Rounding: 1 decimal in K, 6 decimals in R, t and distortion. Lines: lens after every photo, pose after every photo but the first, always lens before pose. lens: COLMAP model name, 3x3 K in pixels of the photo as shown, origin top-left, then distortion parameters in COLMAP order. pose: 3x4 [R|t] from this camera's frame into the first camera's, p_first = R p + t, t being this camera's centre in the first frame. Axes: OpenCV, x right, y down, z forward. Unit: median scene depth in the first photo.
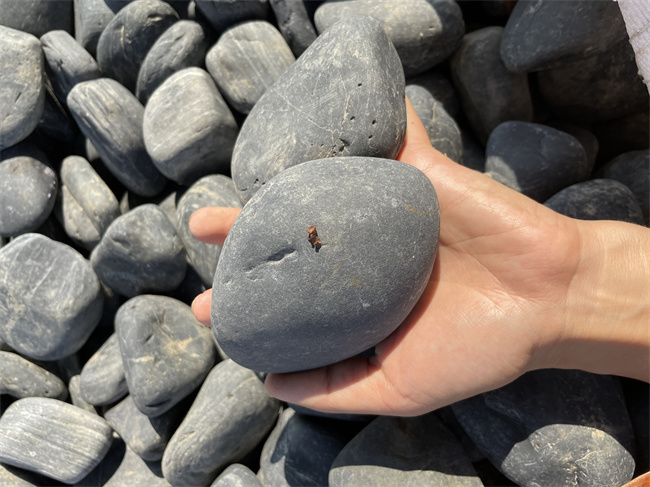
lens RADIAL K [[499.6, 0, 338.6], [0, 499.6, 233.3], [0, 0, 1]] dist [0.069258, -0.113369]
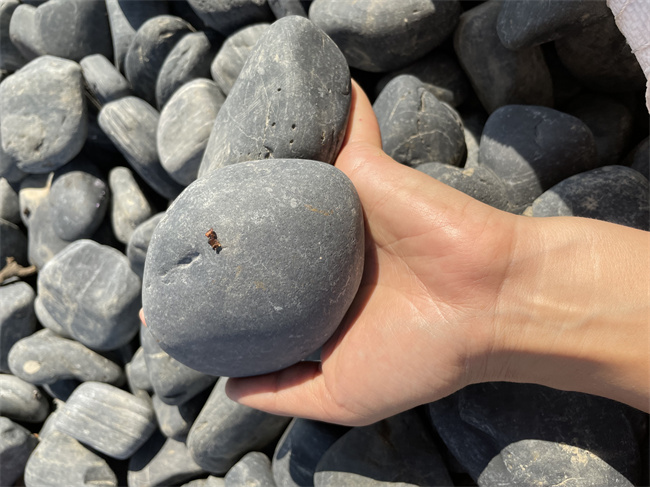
lens RADIAL K [[499.6, 0, 329.8], [0, 499.6, 237.2], [0, 0, 1]] dist [0.069258, -0.113369]
pose [[0.968904, -0.029210, -0.245706, 0.230315], [0.043026, 0.997769, 0.051049, -0.044308], [0.243666, -0.060033, 0.967999, 0.034653]]
